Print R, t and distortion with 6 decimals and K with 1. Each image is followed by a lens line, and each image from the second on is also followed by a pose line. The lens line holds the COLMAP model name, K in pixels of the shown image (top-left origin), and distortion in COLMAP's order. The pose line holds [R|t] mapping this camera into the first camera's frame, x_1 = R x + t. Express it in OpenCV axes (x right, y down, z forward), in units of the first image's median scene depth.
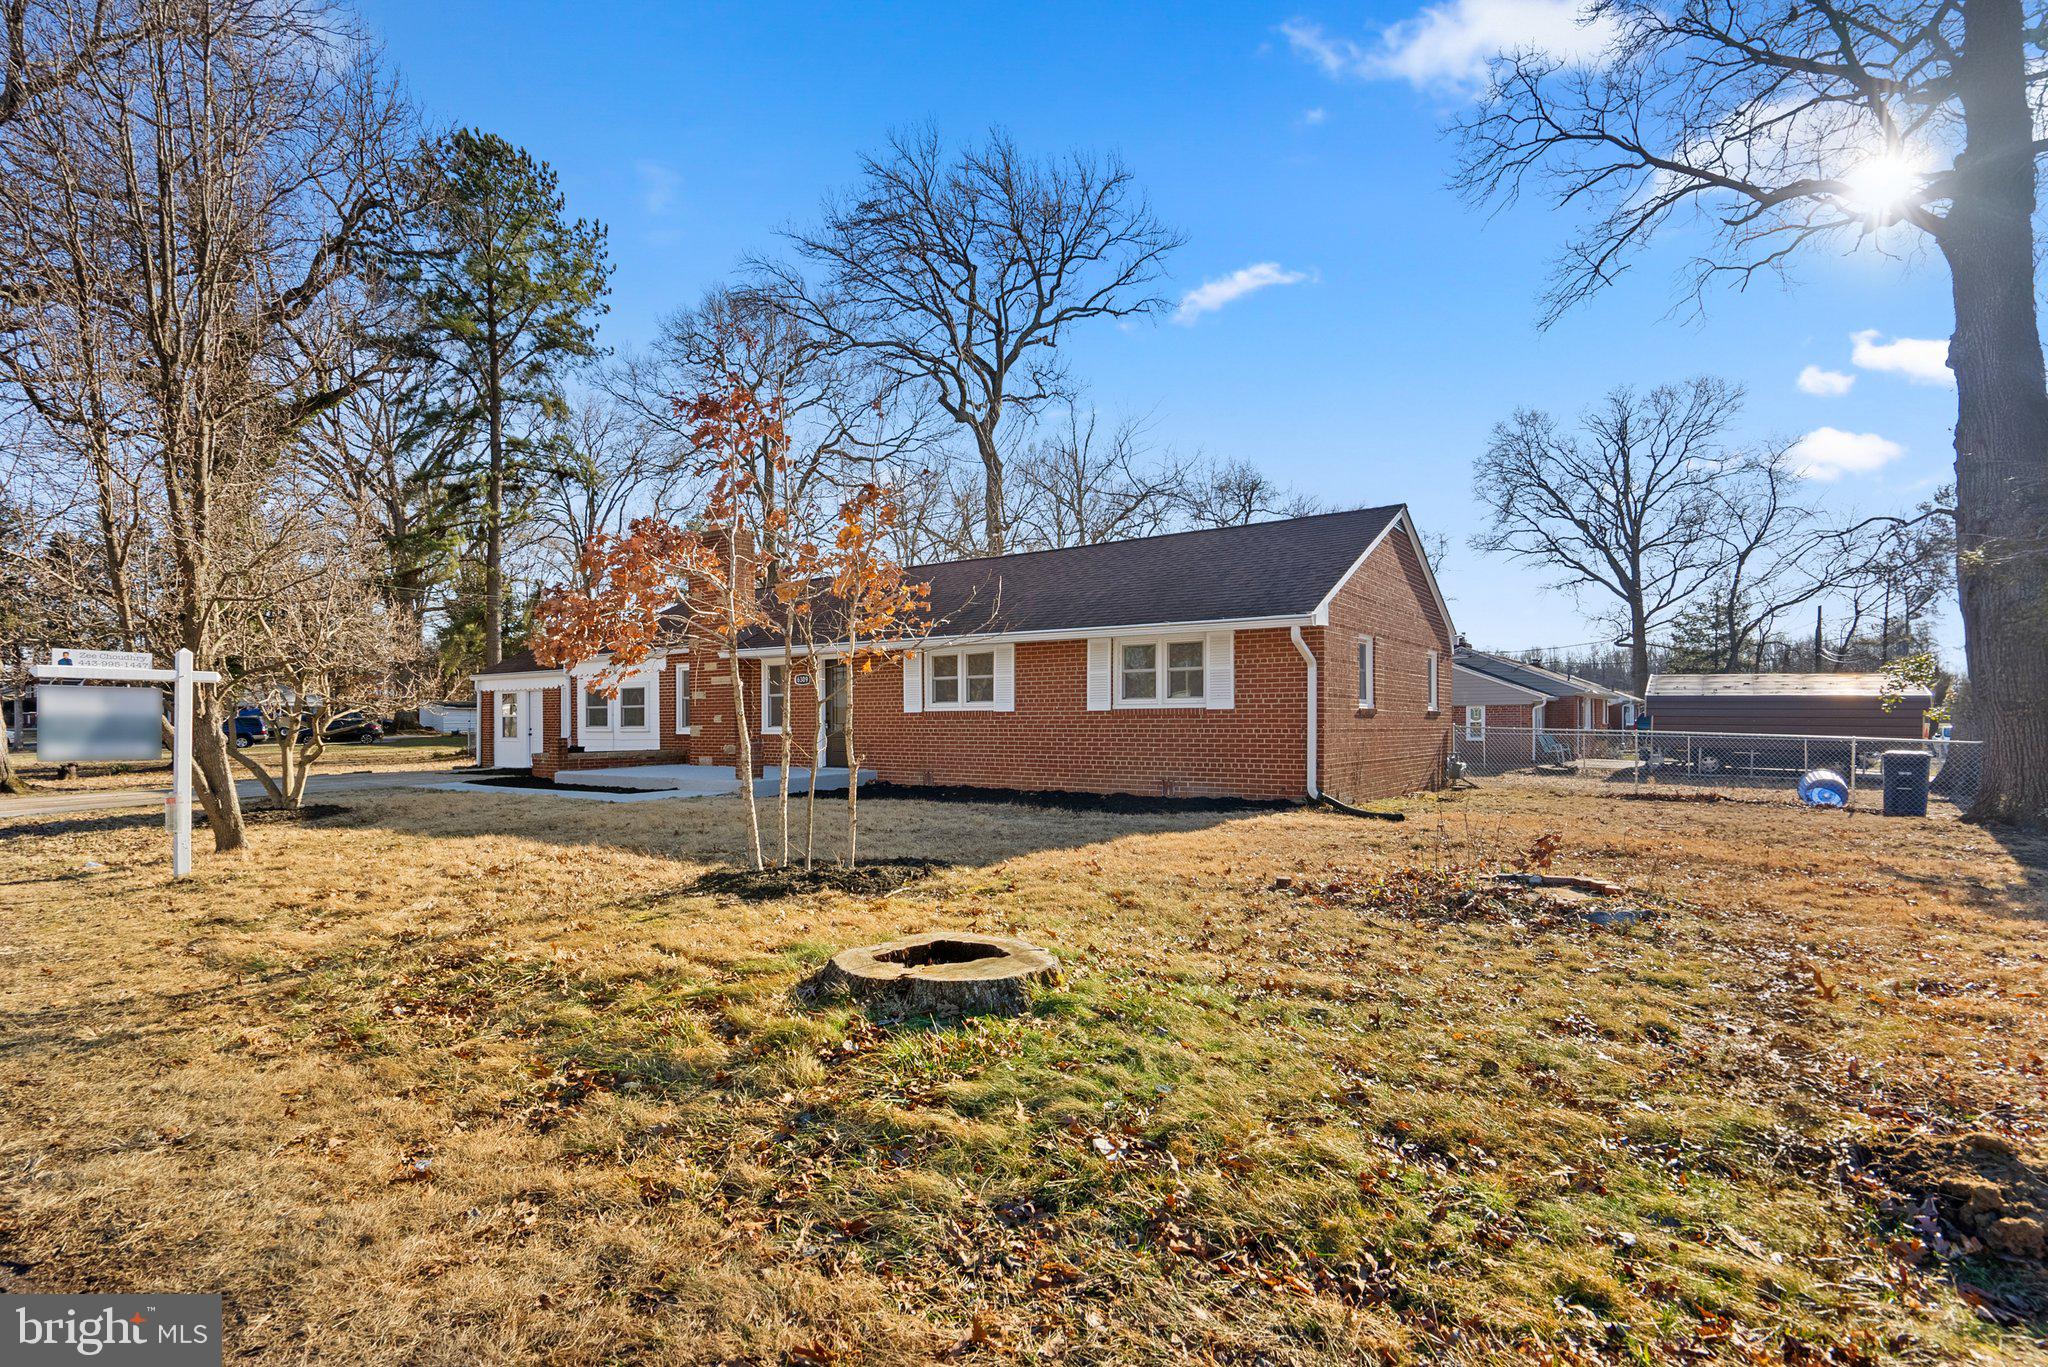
lens RADIAL K [[950.5, 0, 1053.4], [0, 950.5, 728.5], [0, 0, 1]] dist [0.001364, 0.001050]
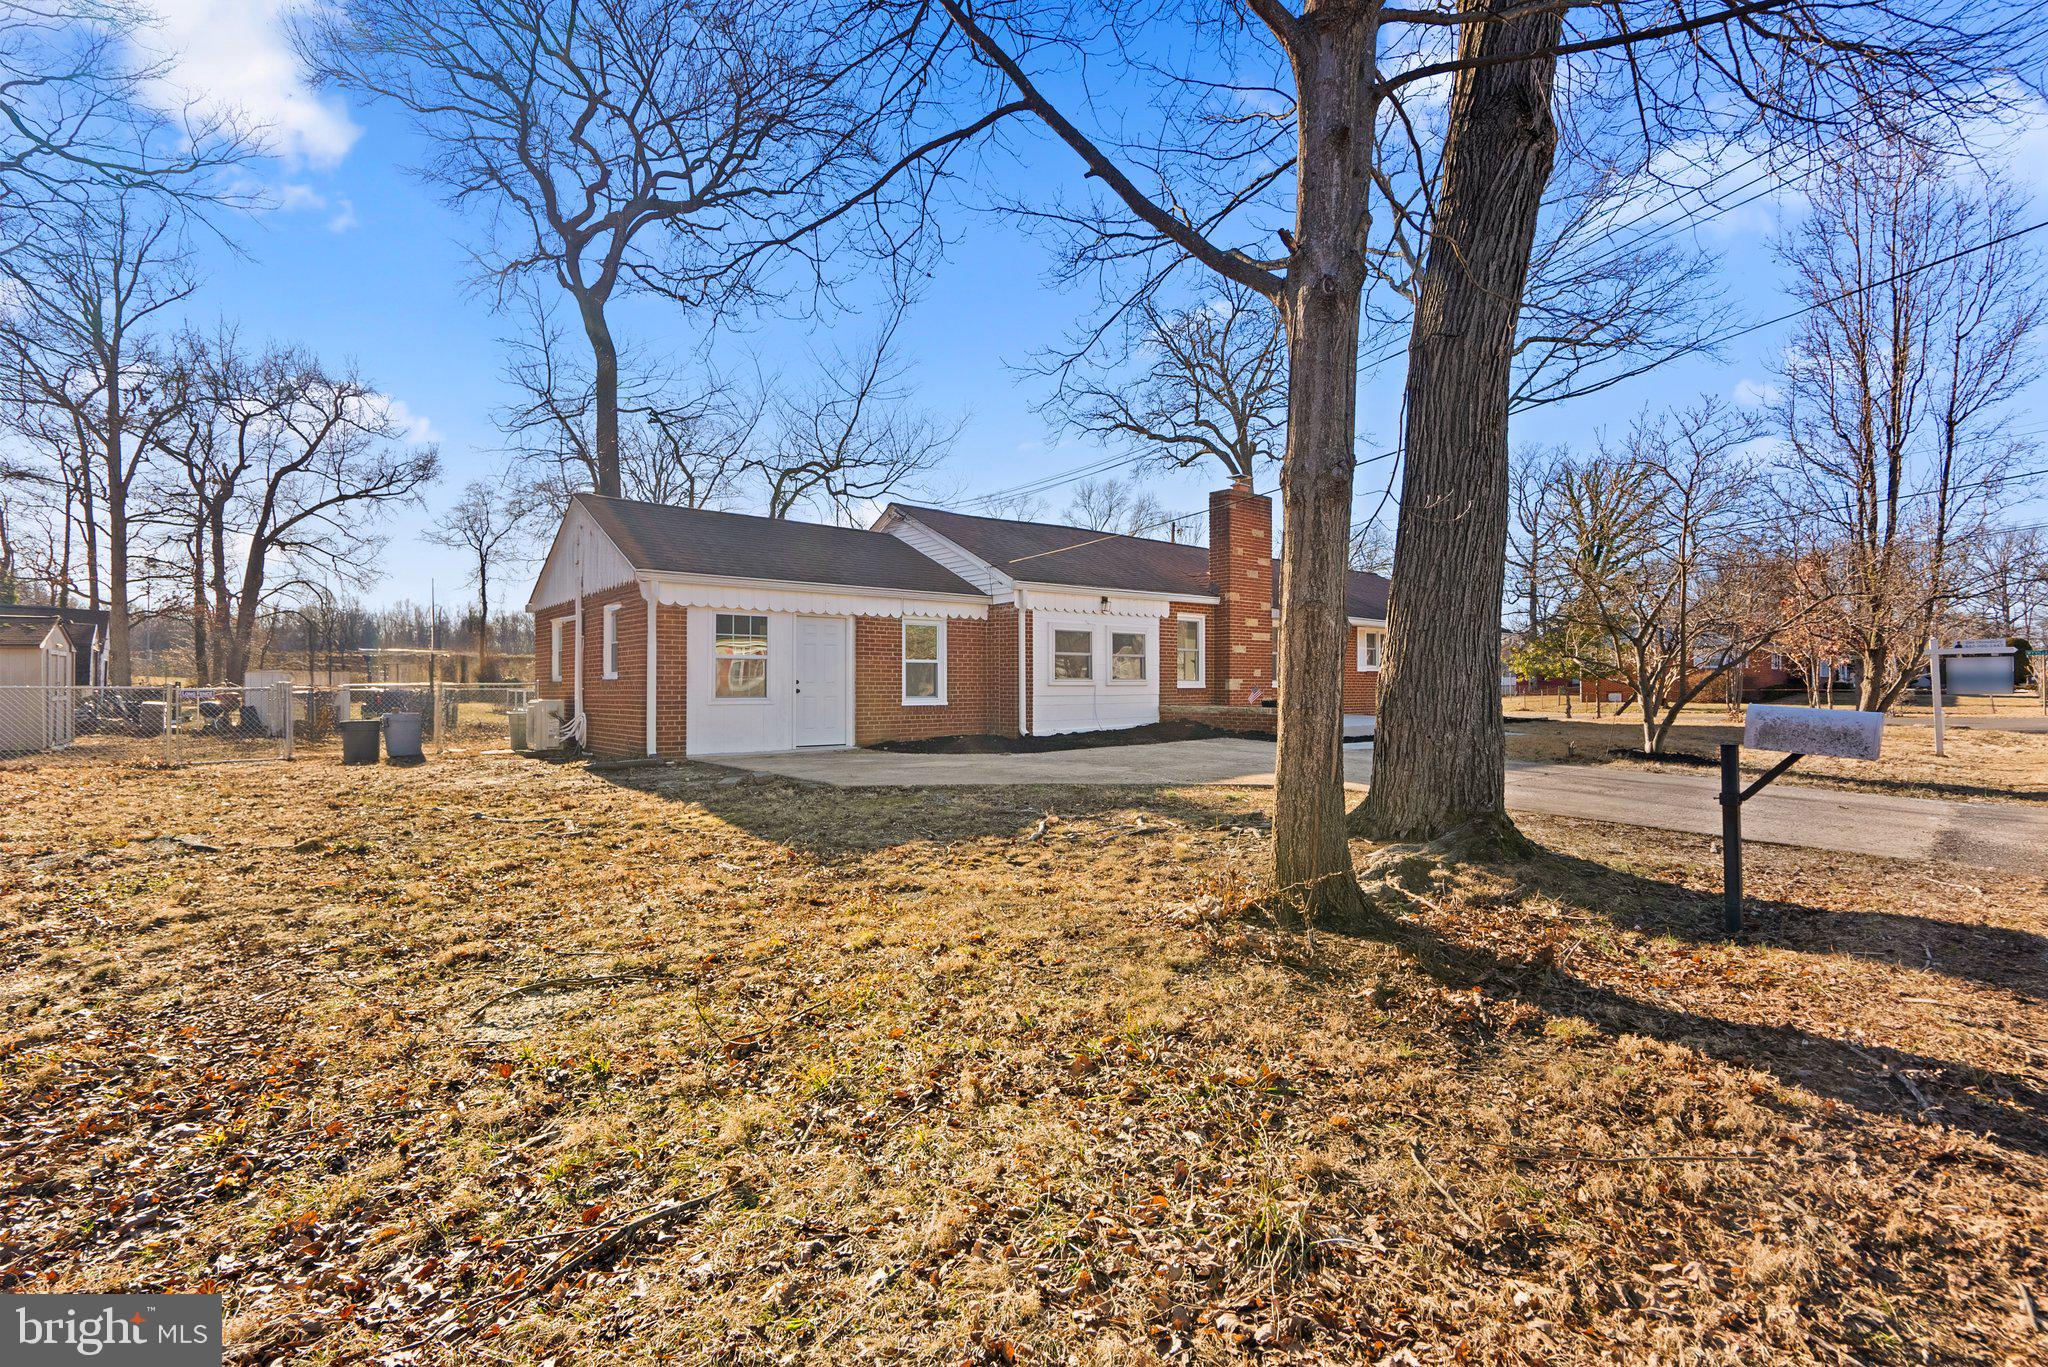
lens RADIAL K [[902.4, 0, 1024.0], [0, 902.4, 683.5], [0, 0, 1]] dist [-0.002881, -0.000174]
pose [[0.281888, 0.008865, 0.959406, -1.161477], [0.006597, 0.999916, -0.011177, 0.009265], [-0.959424, 0.009480, 0.281806, 0.811058]]
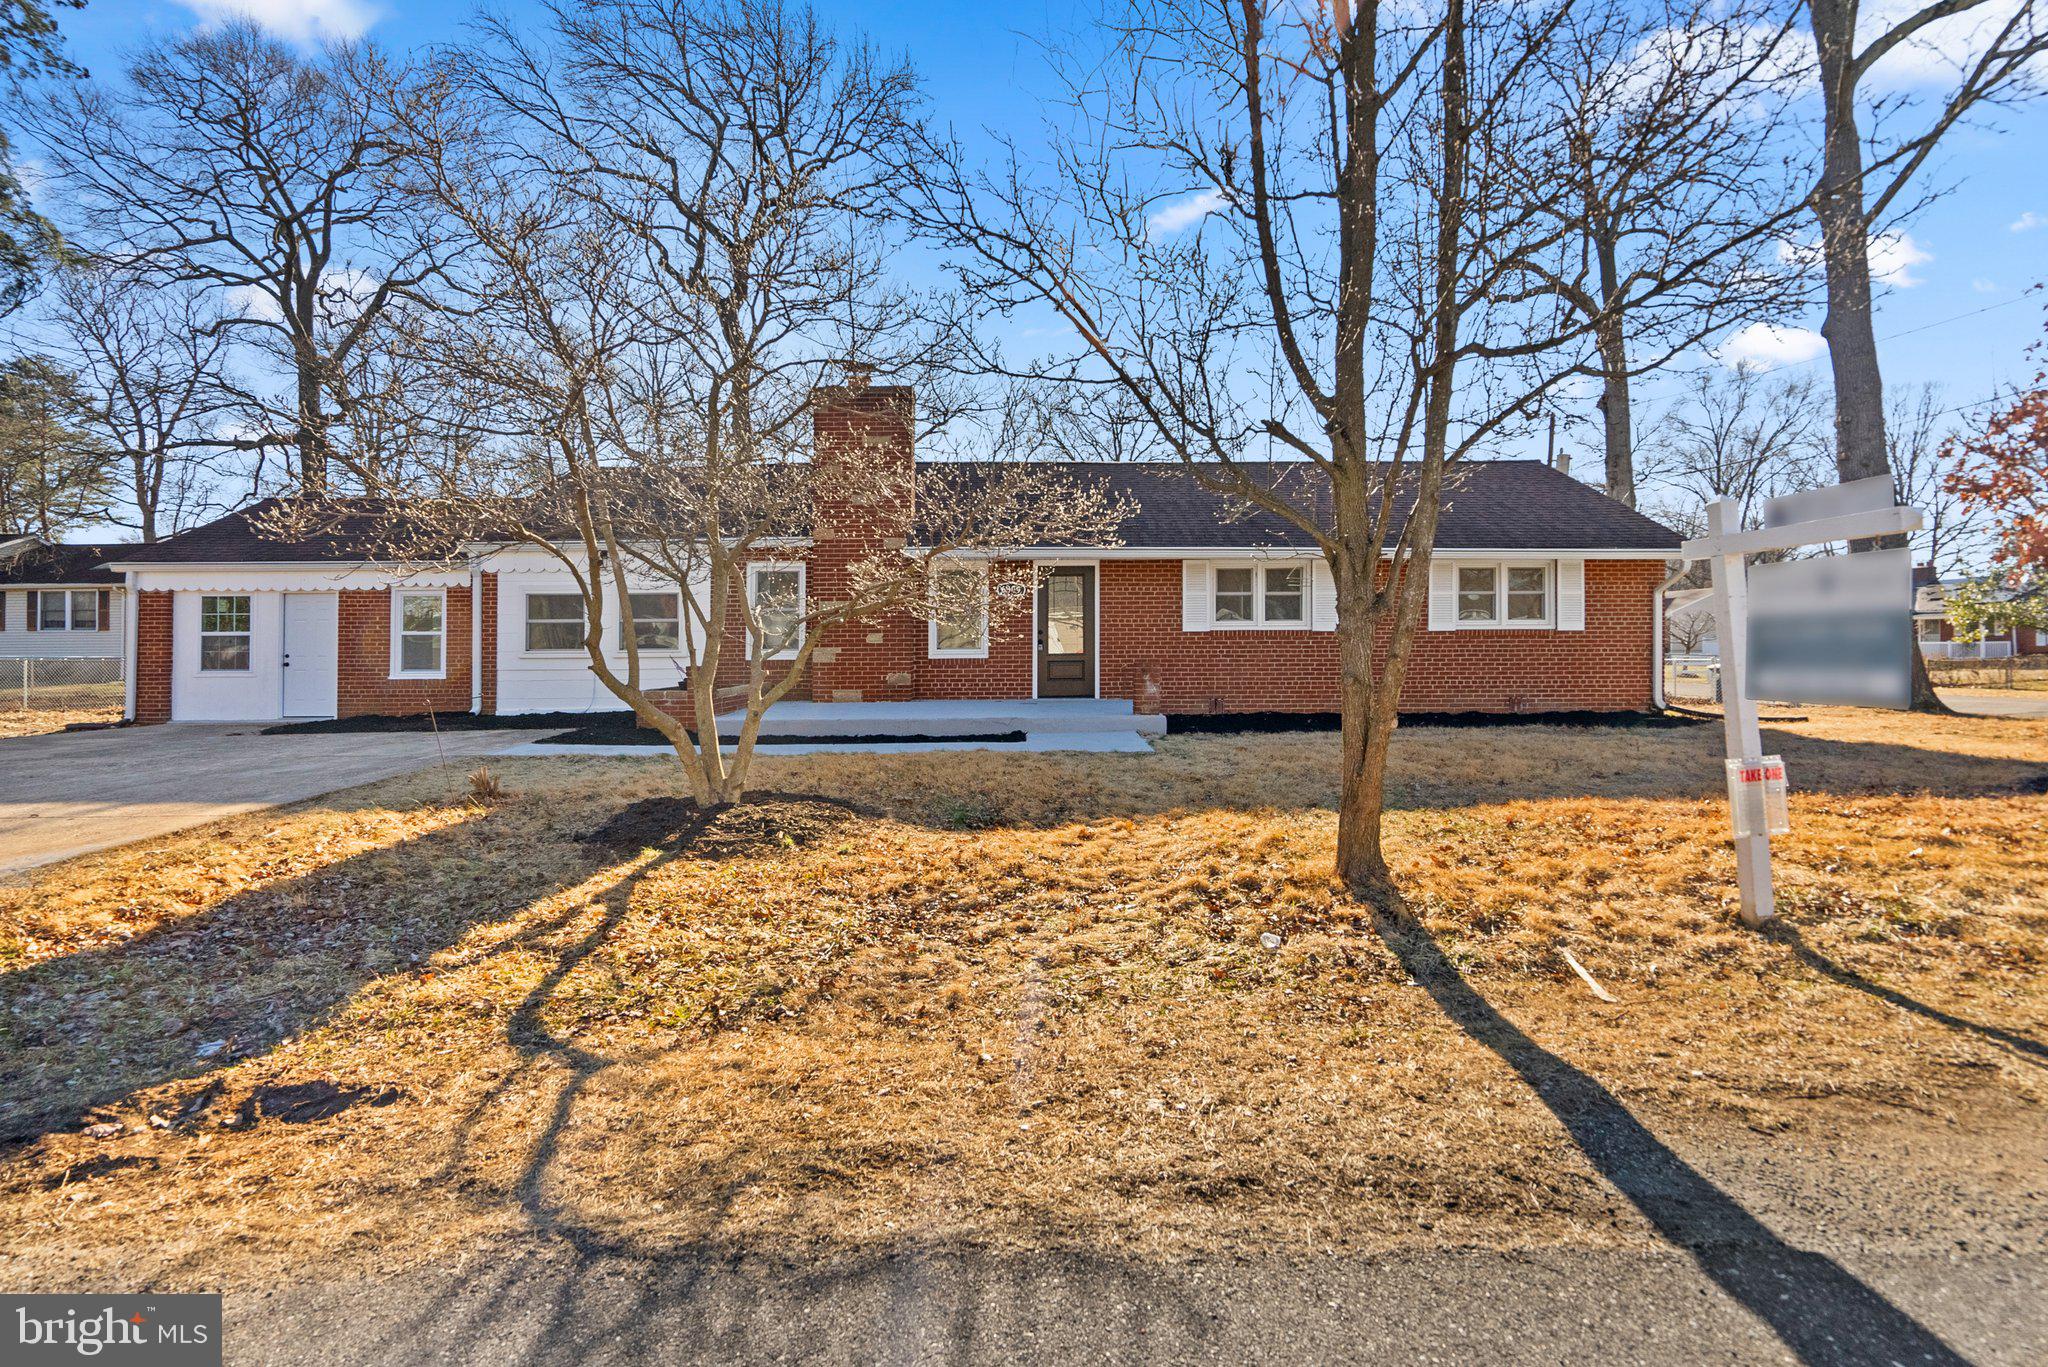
lens RADIAL K [[924.0, 0, 1031.2], [0, 924.0, 641.4], [0, 0, 1]] dist [-0.005223, -0.000748]
pose [[0.822272, 0.005127, 0.569071, -0.557125], [0.005596, 0.999838, -0.017095, 0.004269], [-0.569067, 0.017241, 0.822110, 0.281555]]
